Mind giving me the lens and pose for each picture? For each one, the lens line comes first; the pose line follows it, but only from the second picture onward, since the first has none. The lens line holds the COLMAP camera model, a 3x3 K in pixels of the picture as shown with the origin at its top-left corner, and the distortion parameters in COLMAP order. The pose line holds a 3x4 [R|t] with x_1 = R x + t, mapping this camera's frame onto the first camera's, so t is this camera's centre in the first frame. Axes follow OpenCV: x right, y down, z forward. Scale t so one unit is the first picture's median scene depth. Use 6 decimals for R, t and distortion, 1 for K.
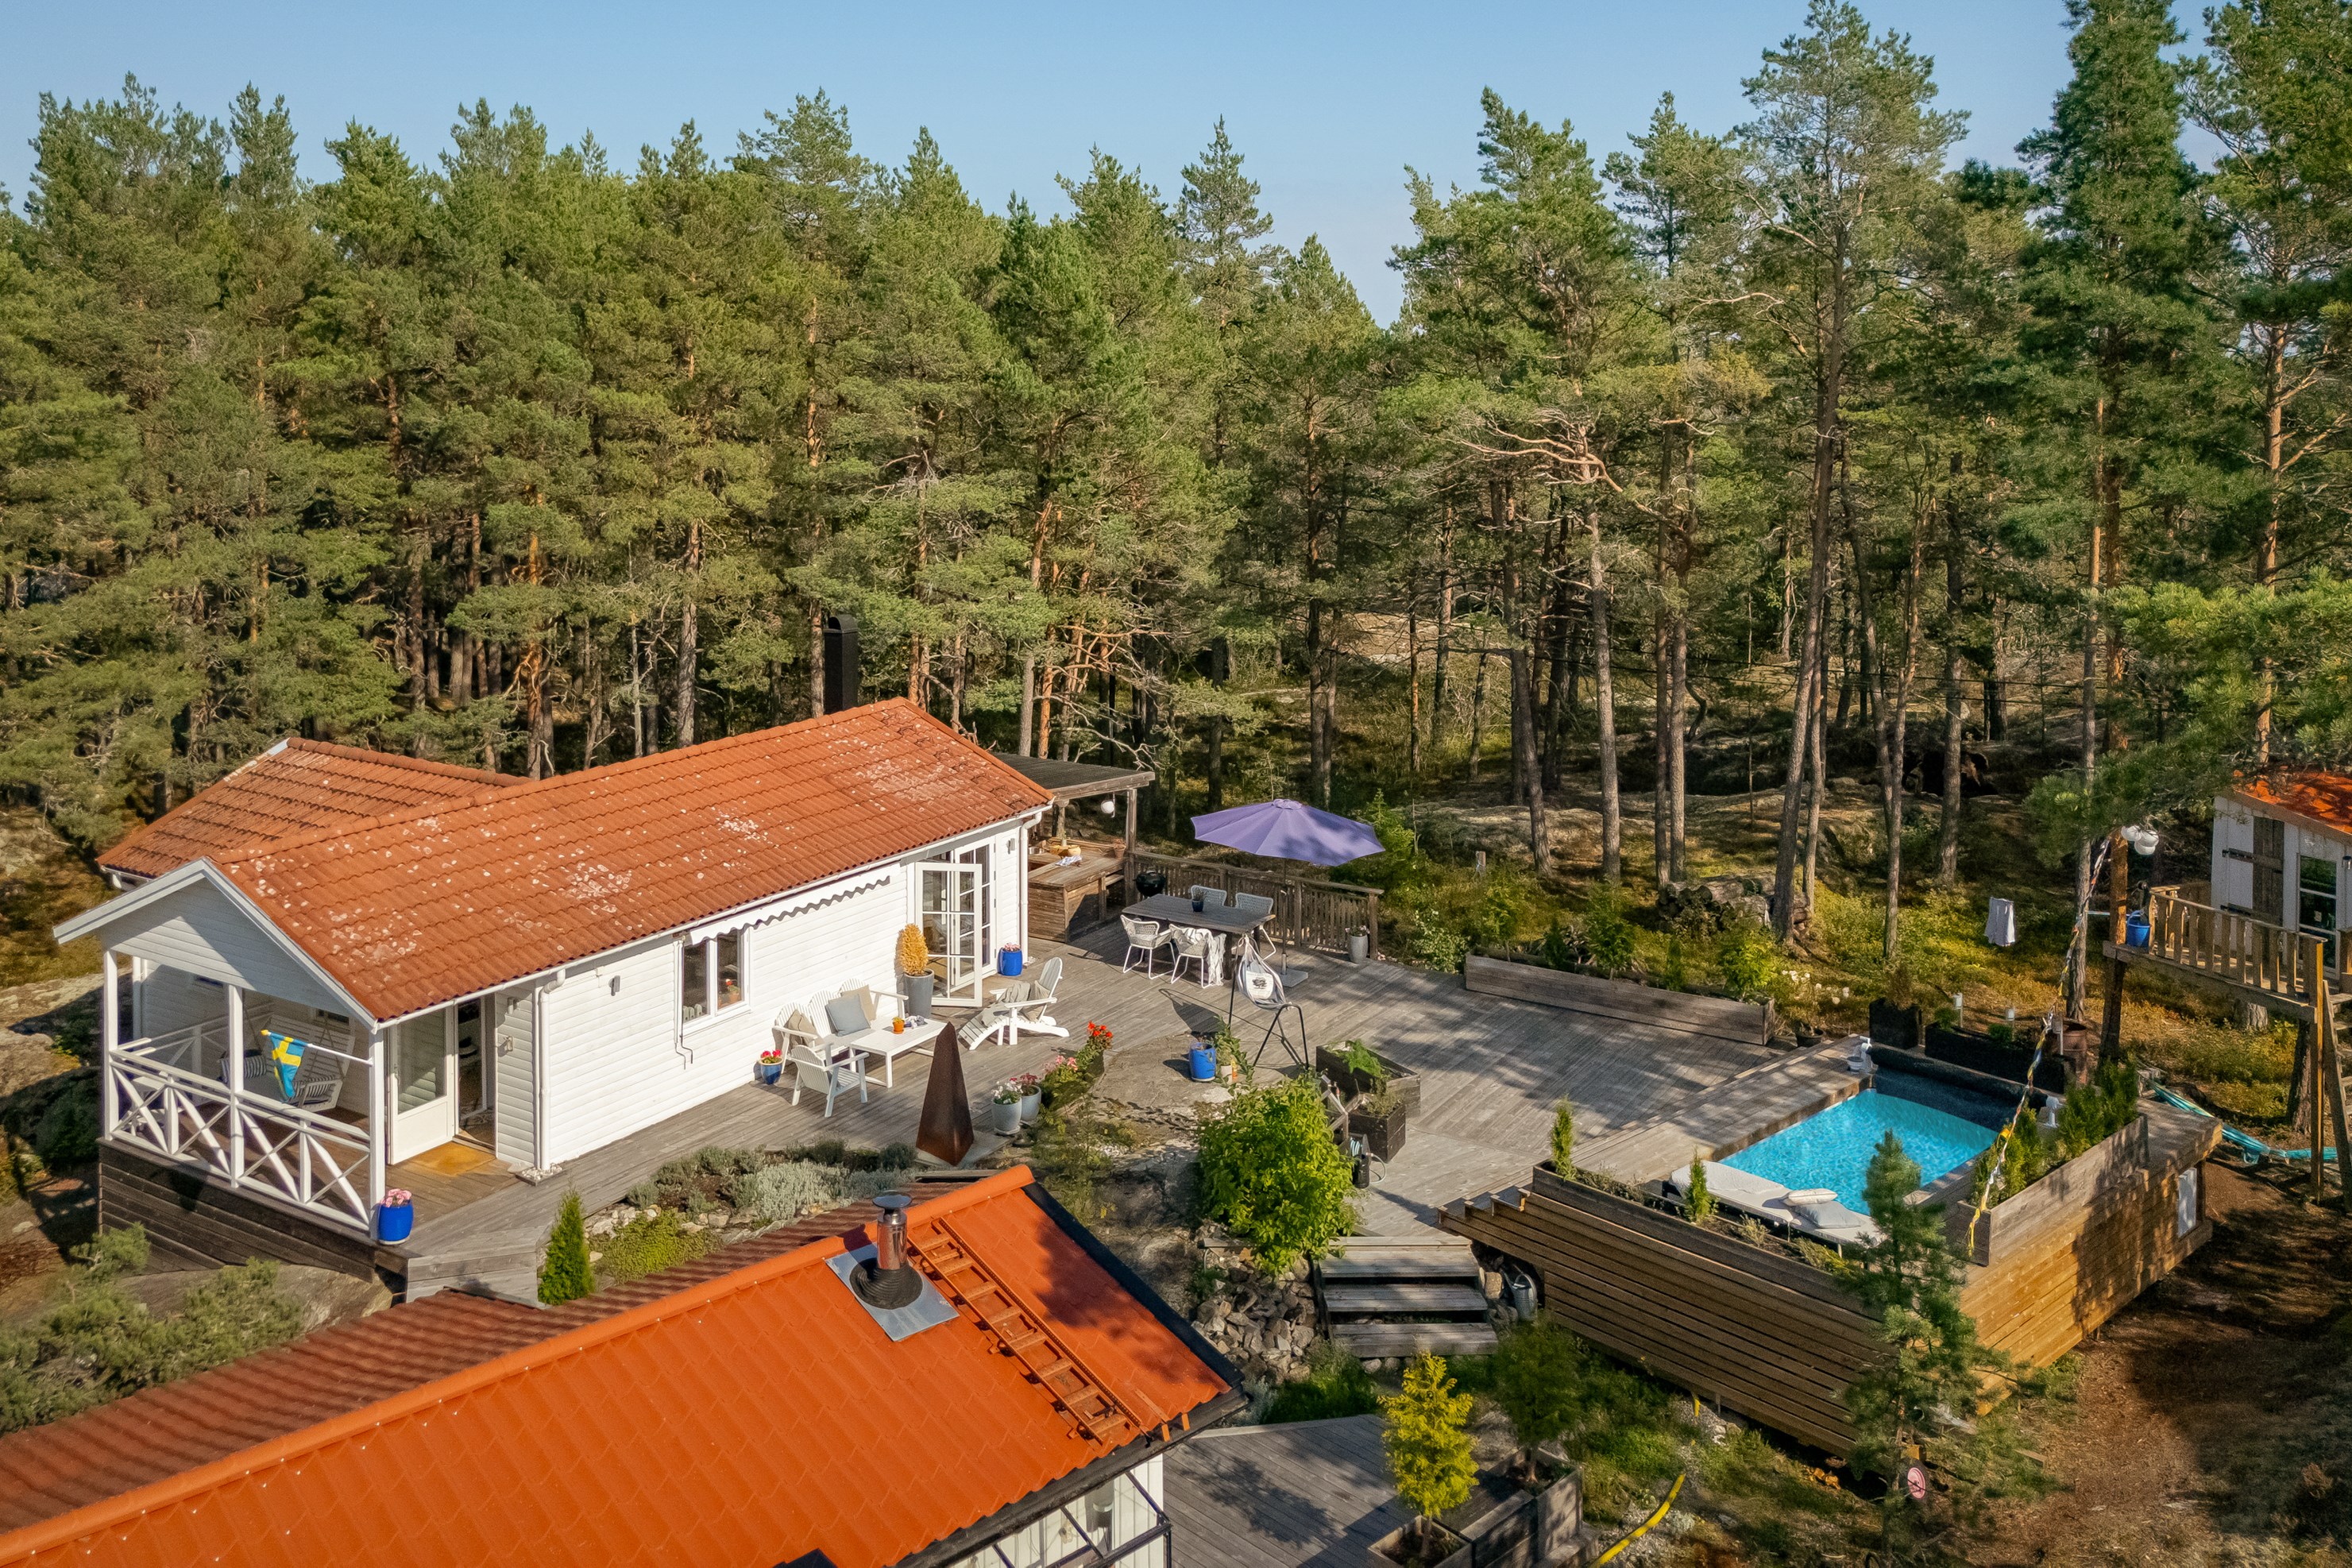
lens RADIAL K [[2016.0, 0, 1140.1], [0, 2016.0, 585.4], [0, 0, 1]] dist [0.013139, 0.009466]
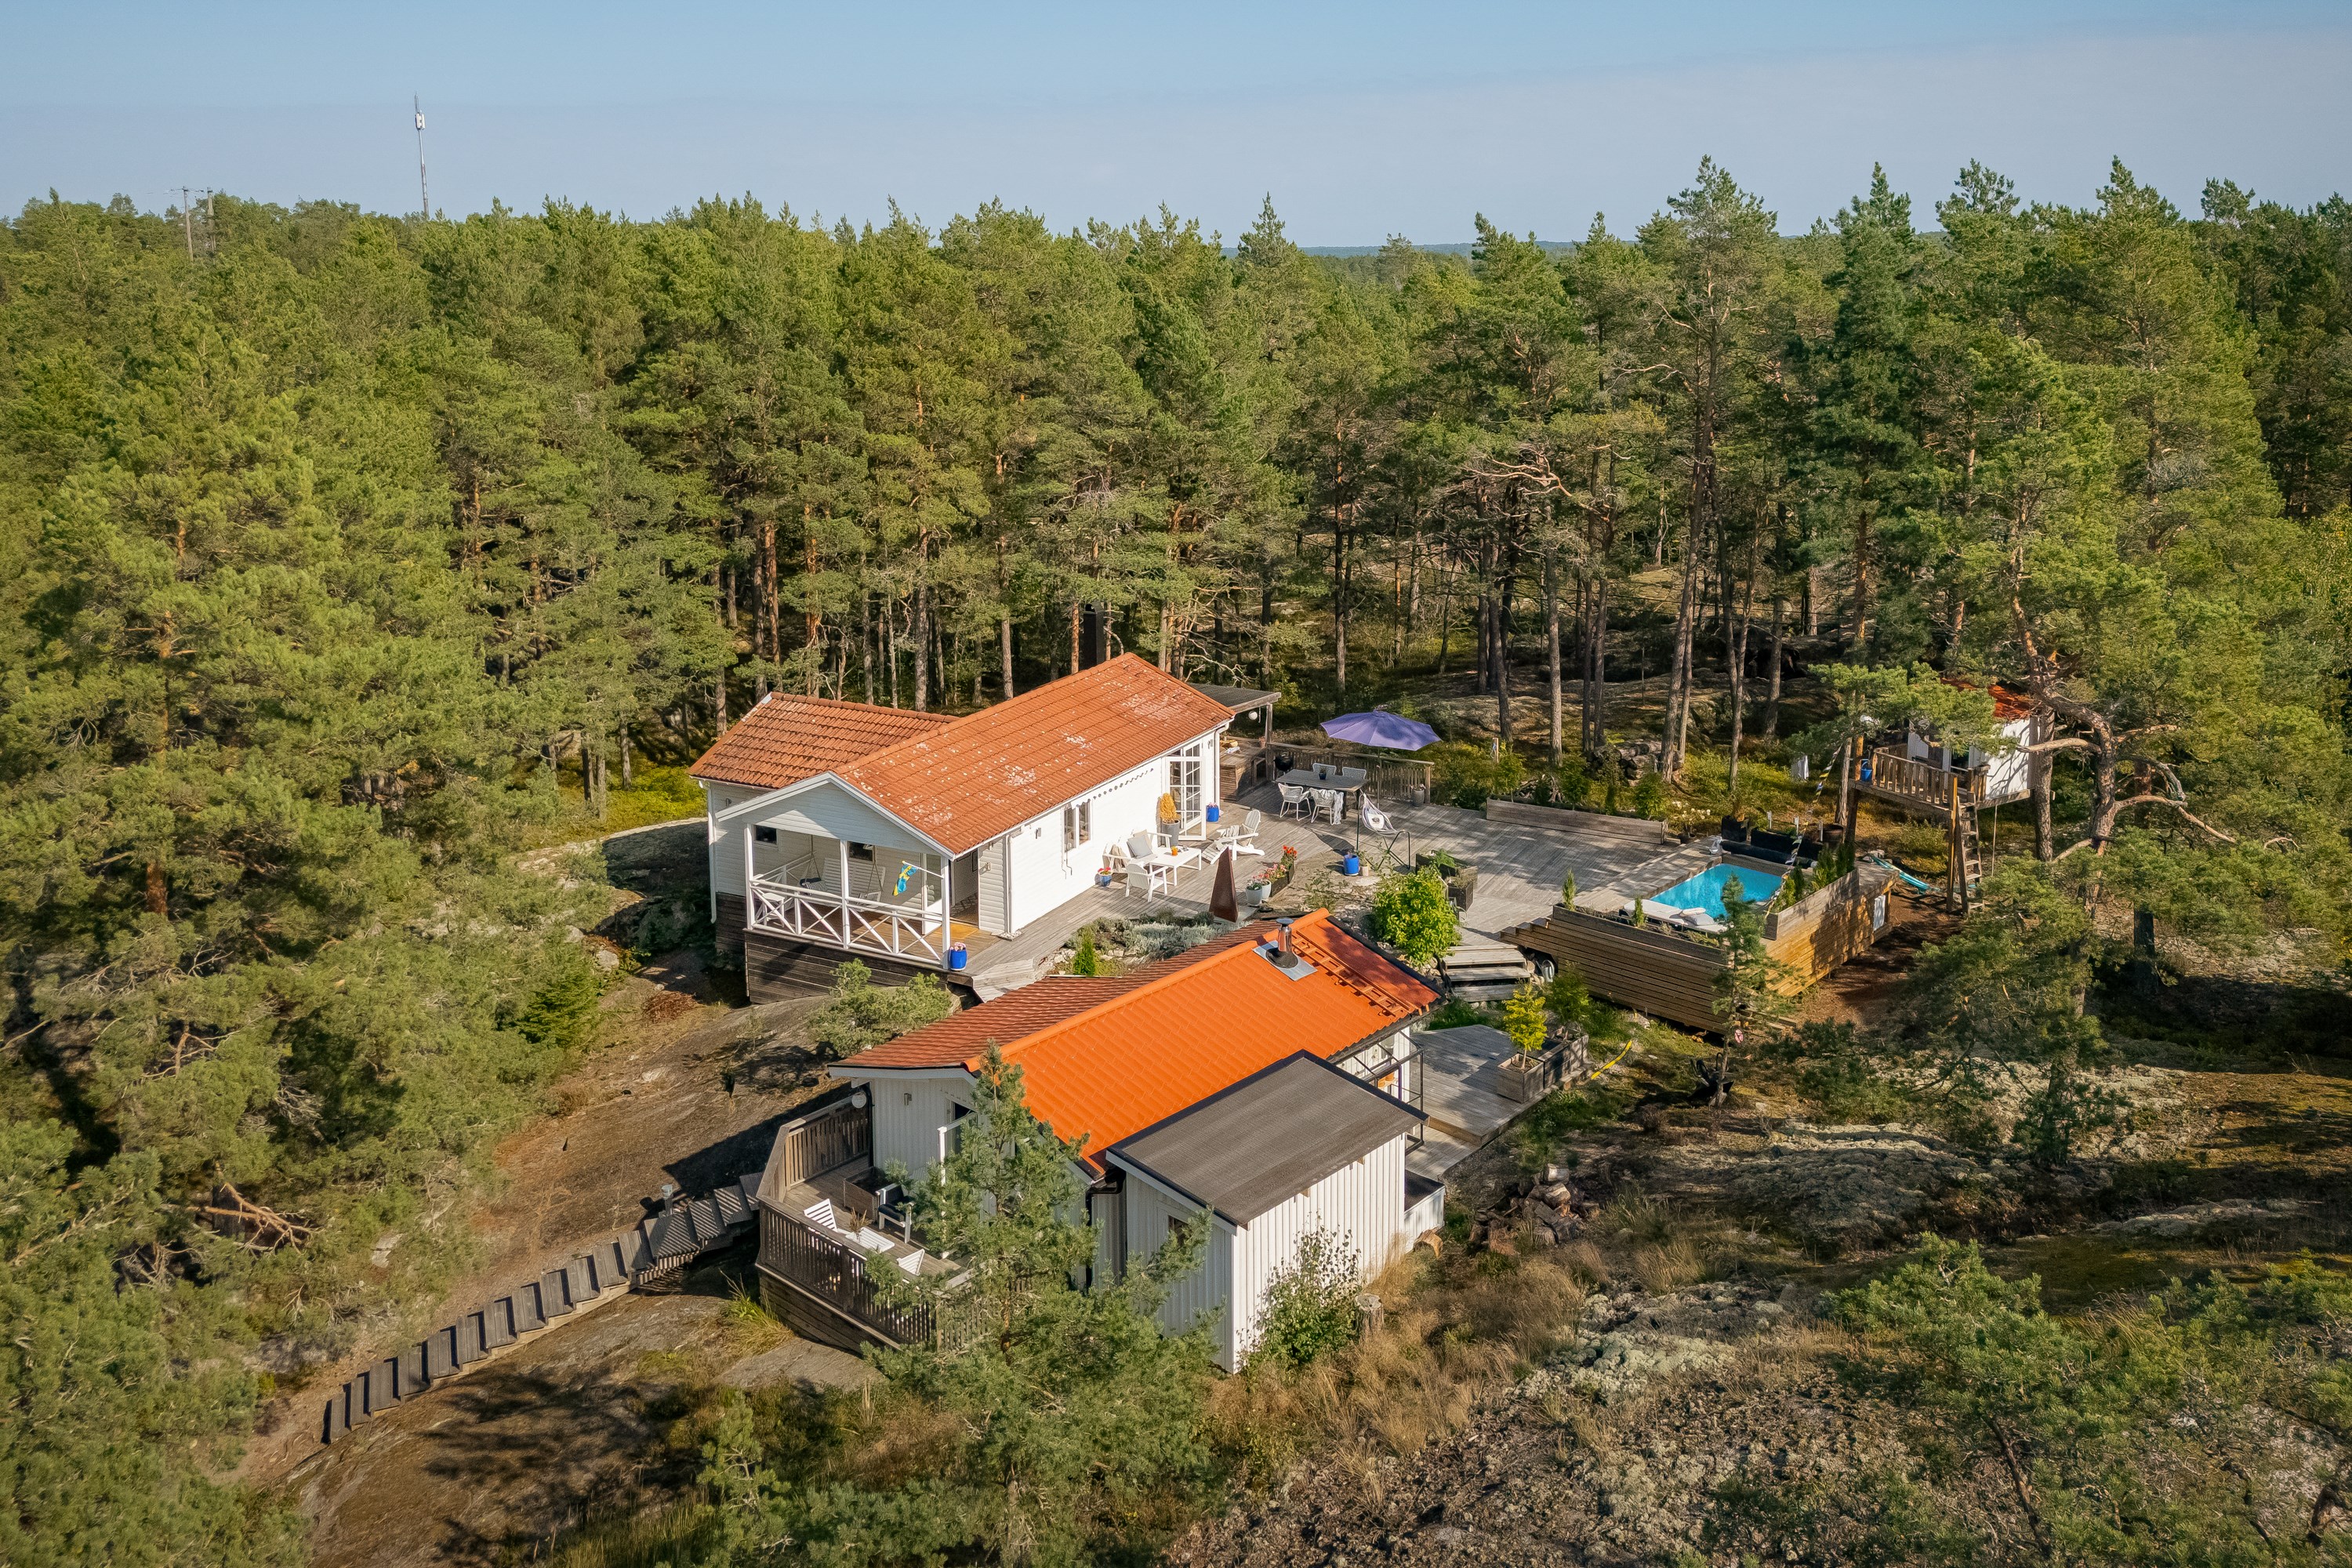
lens RADIAL K [[2016.0, 0, 1172.0], [0, 2016.0, 785.6], [0, 0, 1]] dist [0.013139, 0.009466]
pose [[0.996072, -0.033513, 0.081955, -0.249940], [0.019000, 0.984942, 0.171840, -0.128756], [-0.086480, -0.169608, 0.981710, -0.657029]]
